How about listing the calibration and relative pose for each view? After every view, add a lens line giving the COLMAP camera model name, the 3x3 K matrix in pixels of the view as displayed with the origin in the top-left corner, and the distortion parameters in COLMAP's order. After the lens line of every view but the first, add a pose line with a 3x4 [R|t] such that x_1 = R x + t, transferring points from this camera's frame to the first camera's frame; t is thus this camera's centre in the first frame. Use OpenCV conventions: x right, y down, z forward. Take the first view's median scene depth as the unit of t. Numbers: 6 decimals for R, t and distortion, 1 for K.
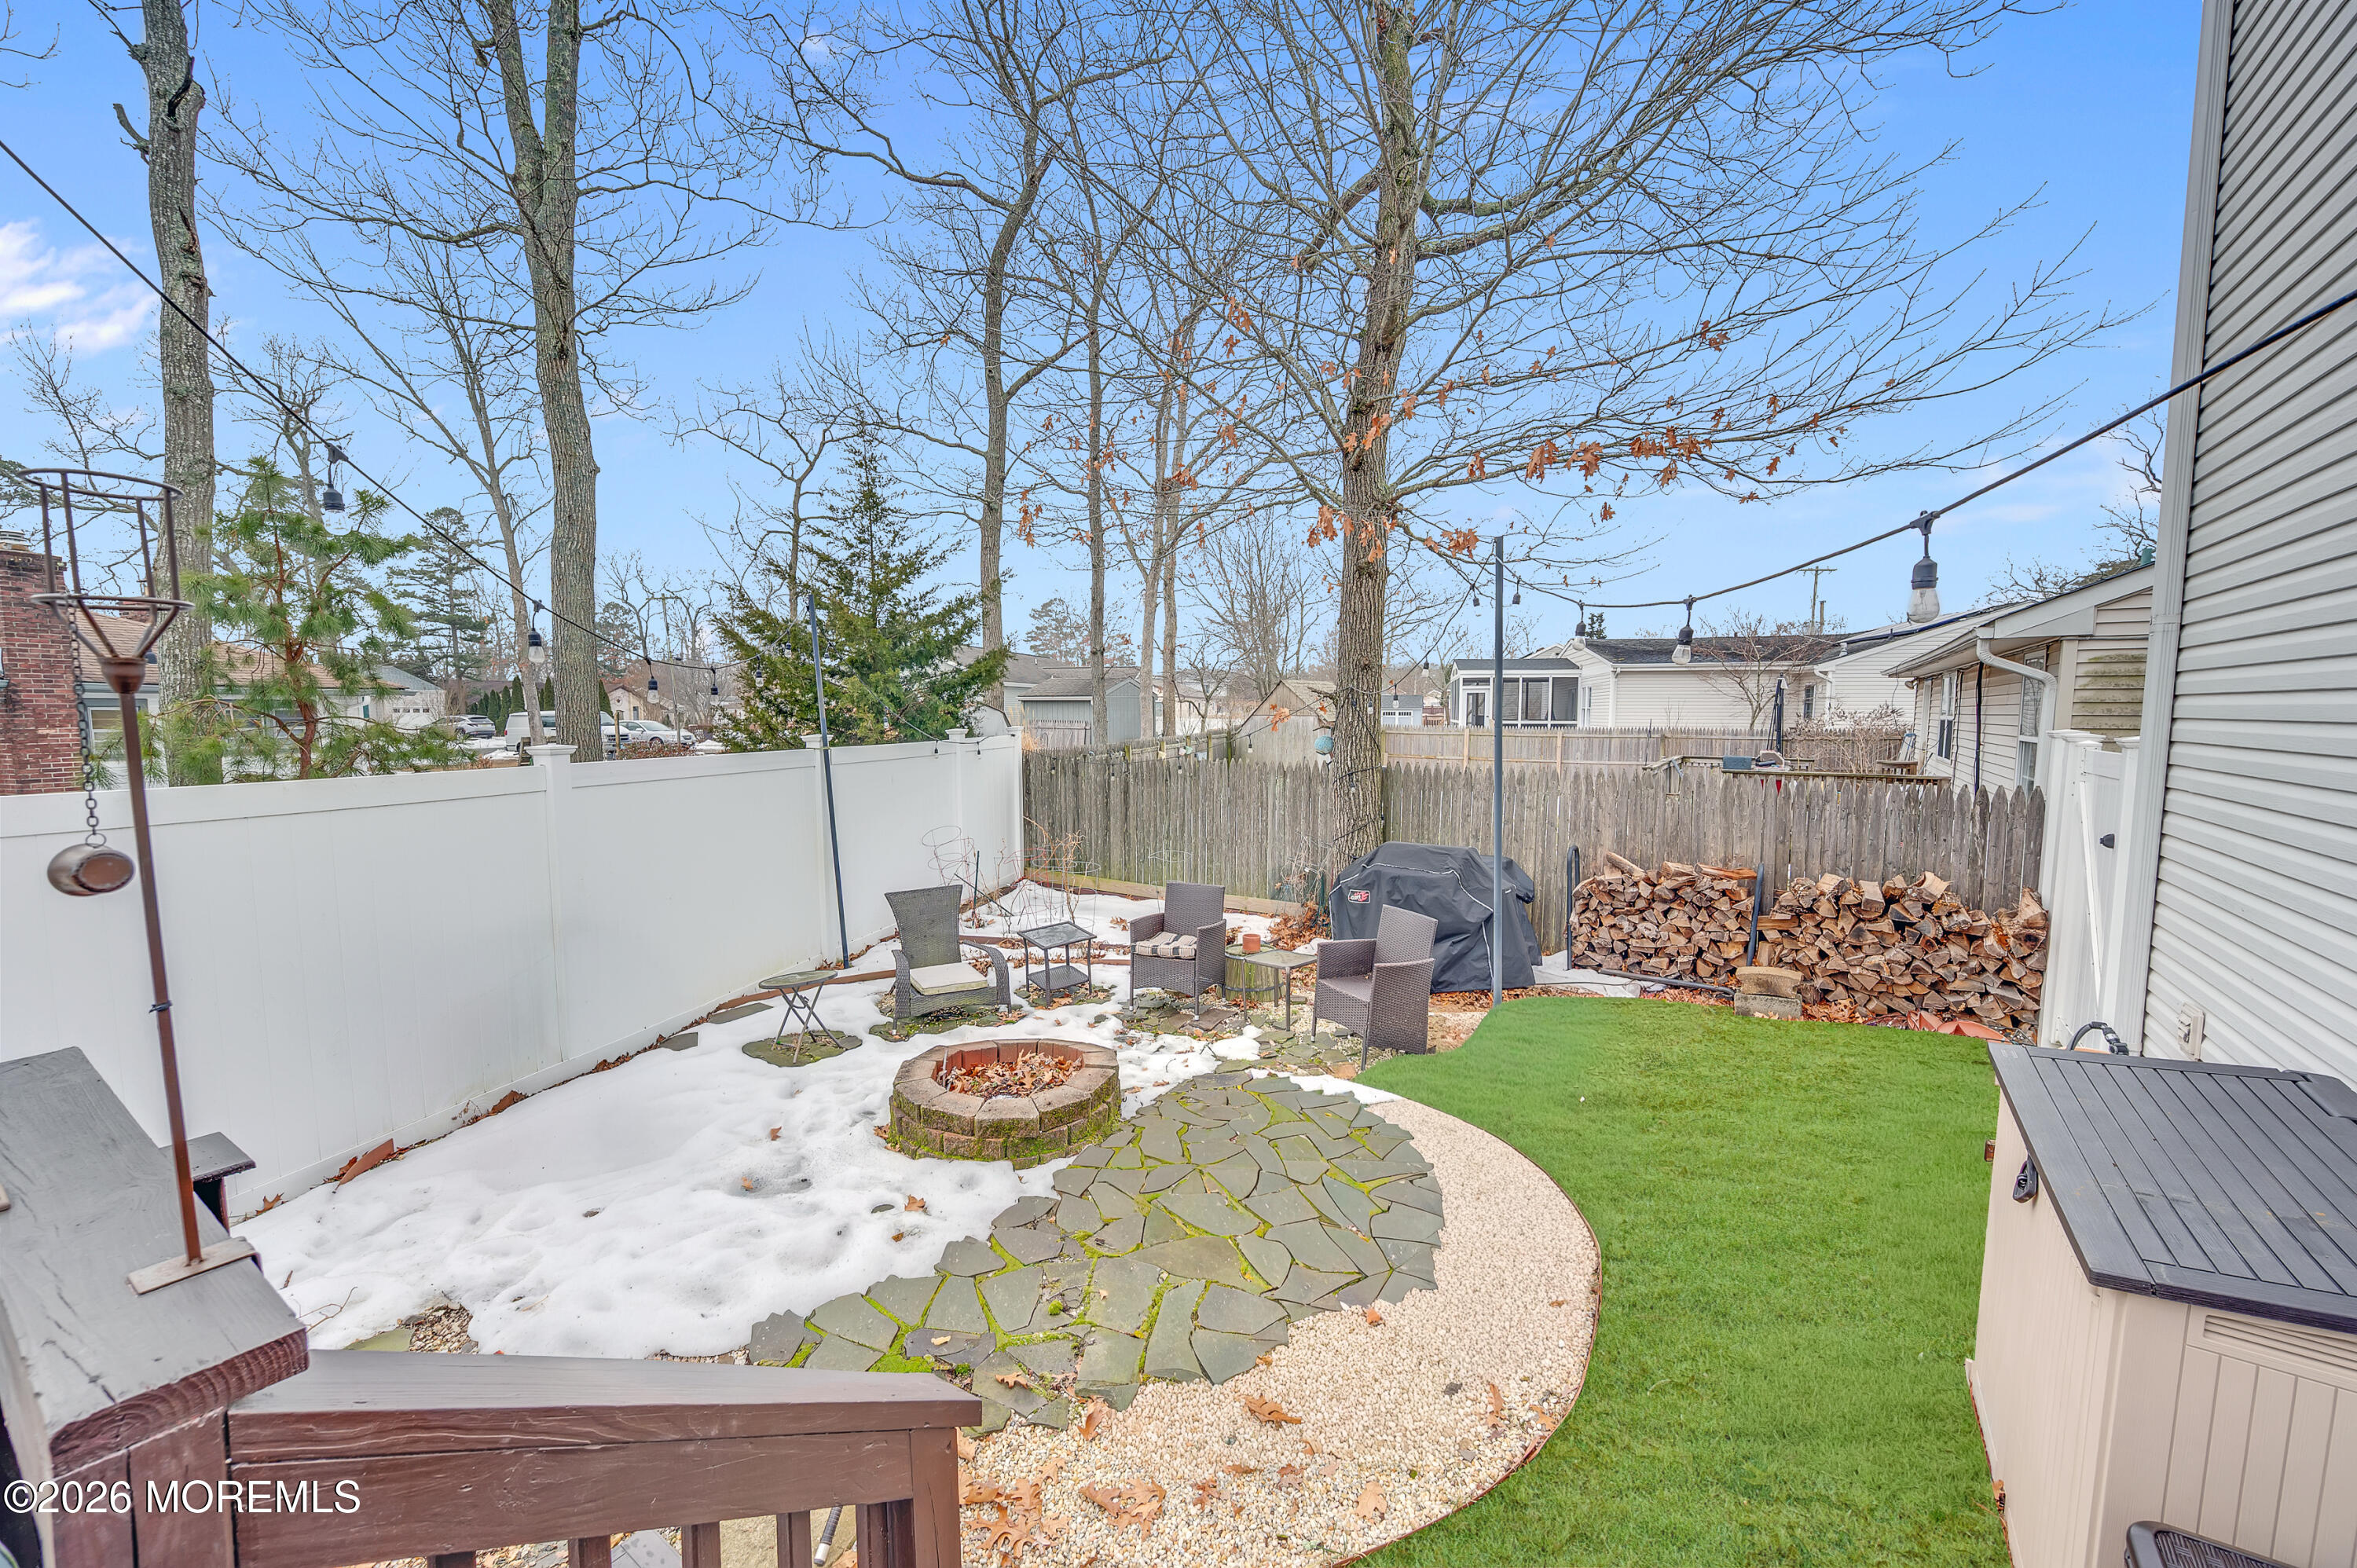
lens RADIAL K [[919.8, 0, 1173.8], [0, 919.8, 785.7], [0, 0, 1]] dist [-0.003421, 0.000163]
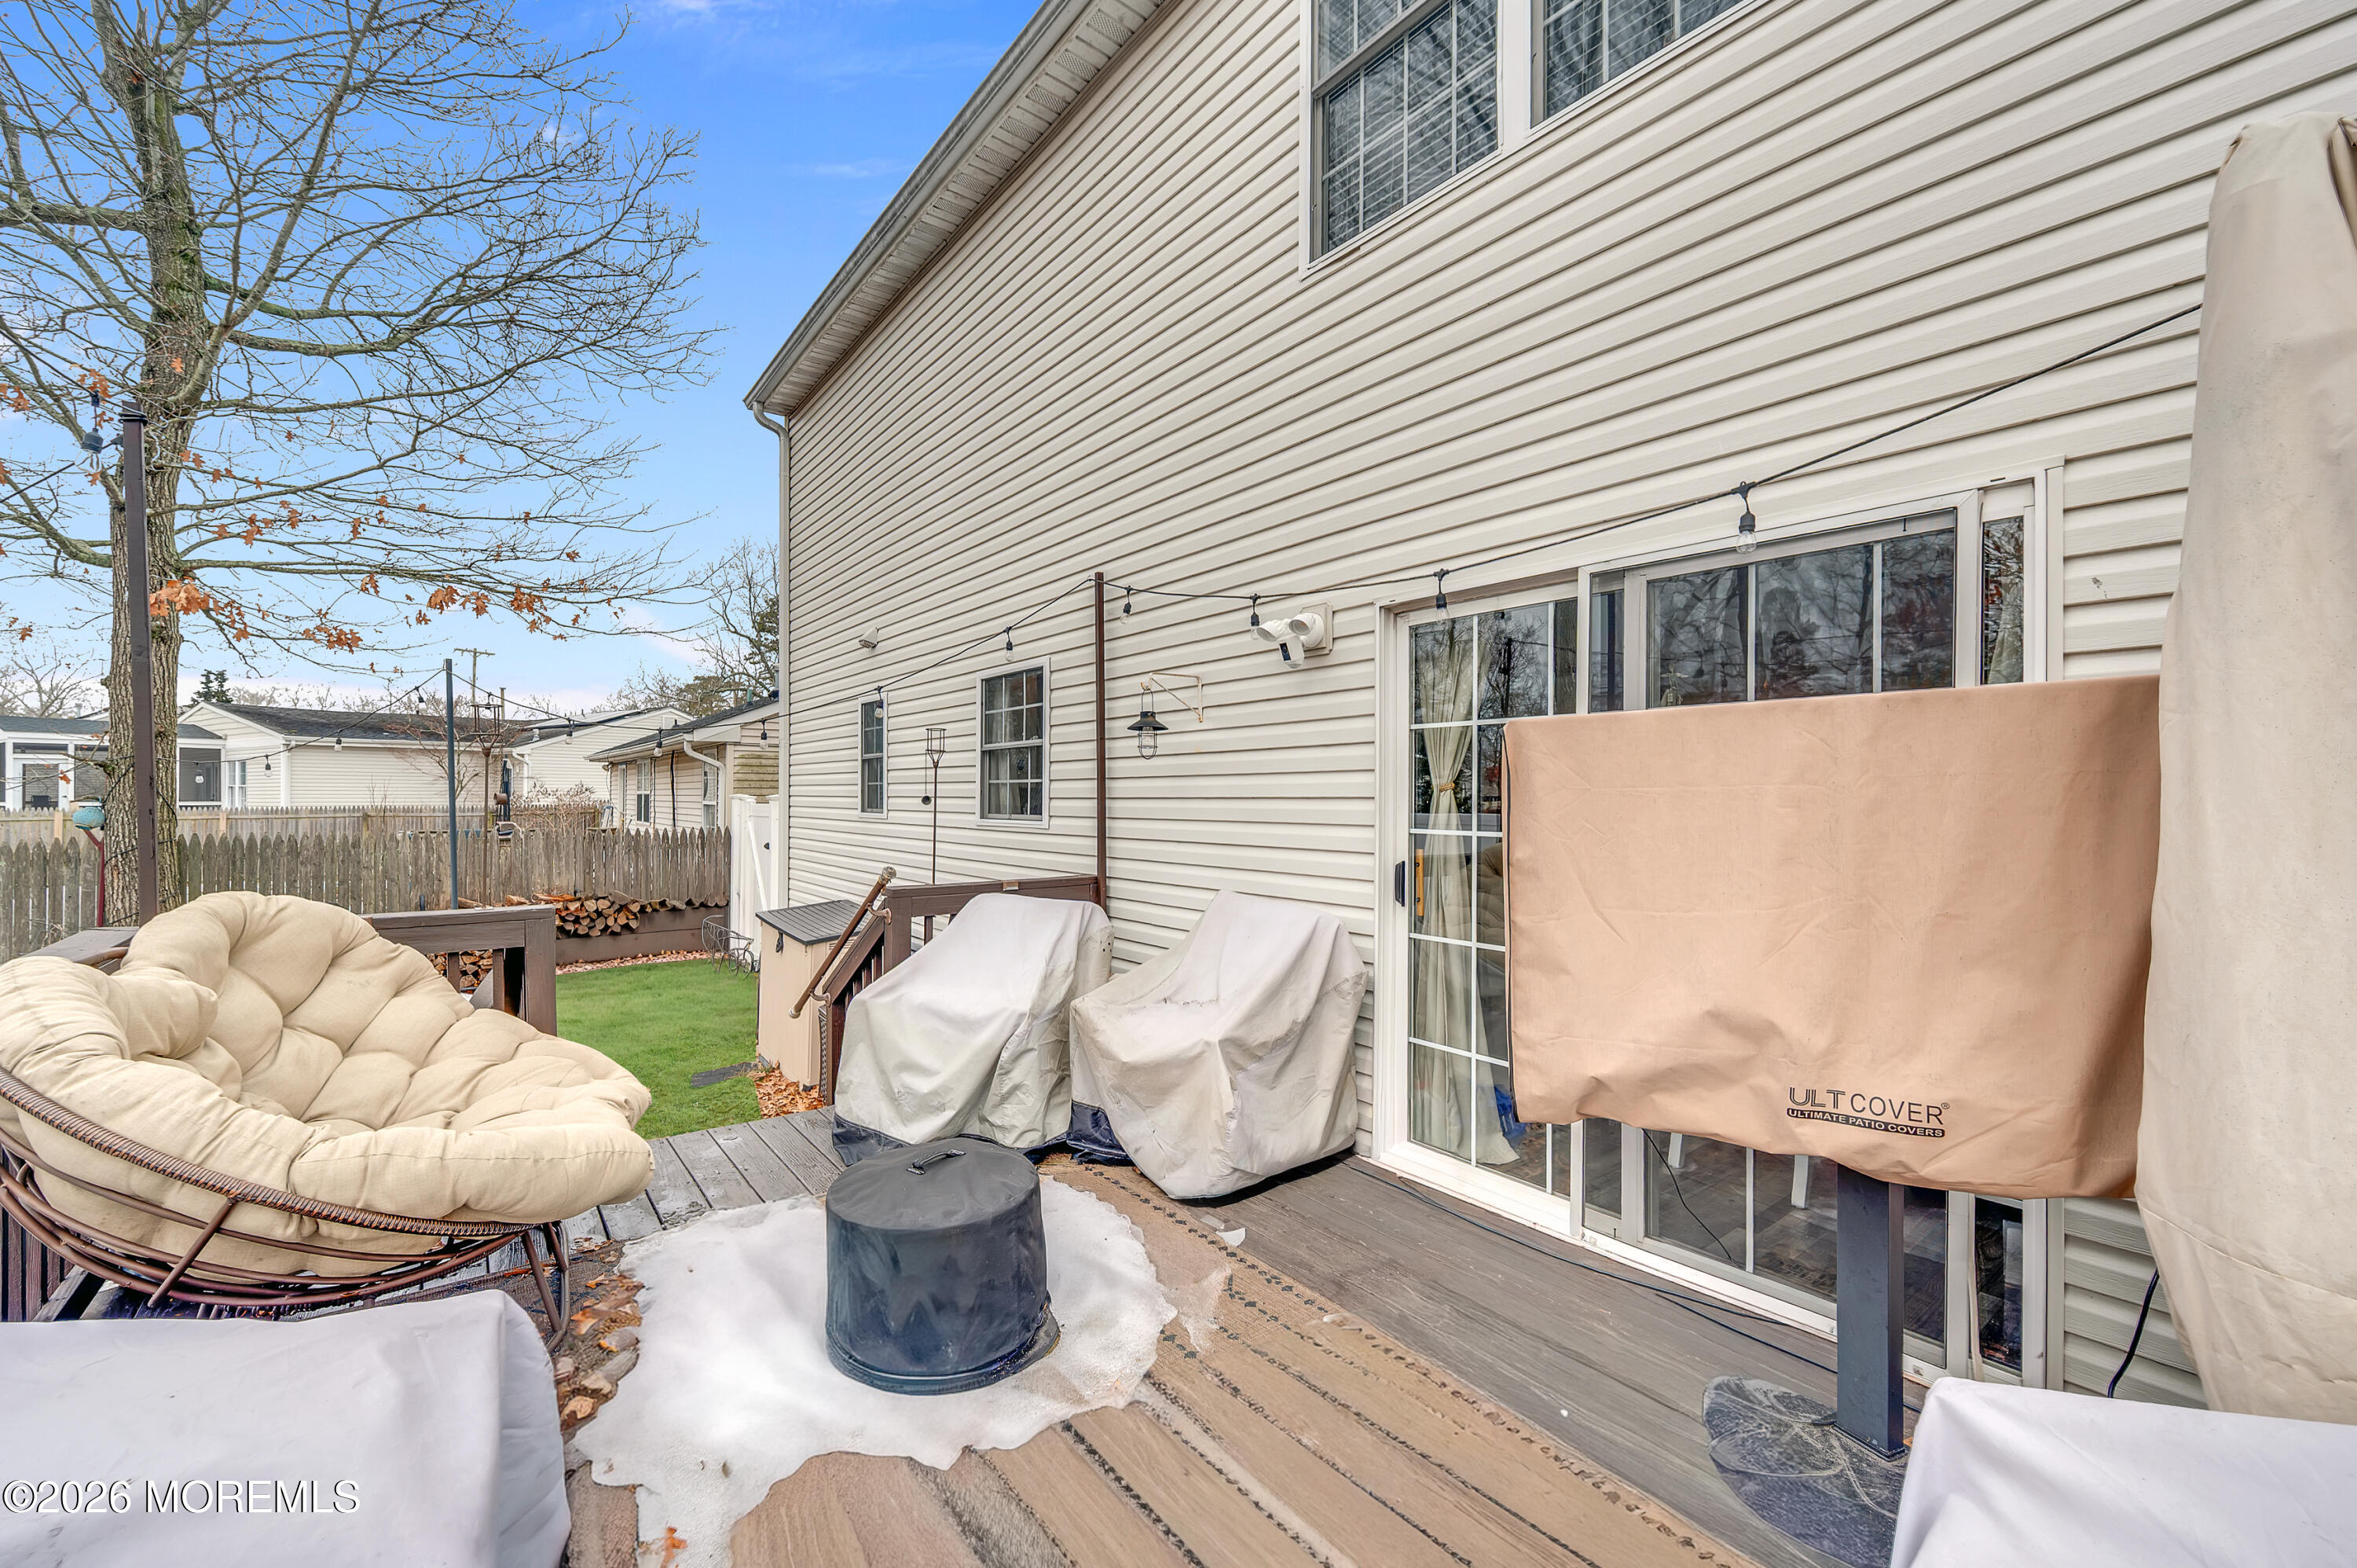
lens RADIAL K [[919.8, 0, 1177.4], [0, 919.8, 787.9], [0, 0, 1]] dist [-0.003421, 0.000163]
pose [[0.299803, 0.004764, 0.953989, -0.230408], [0.077747, 0.996539, -0.029410, 0.021969], [-0.950828, 0.082987, 0.298395, -0.171147]]
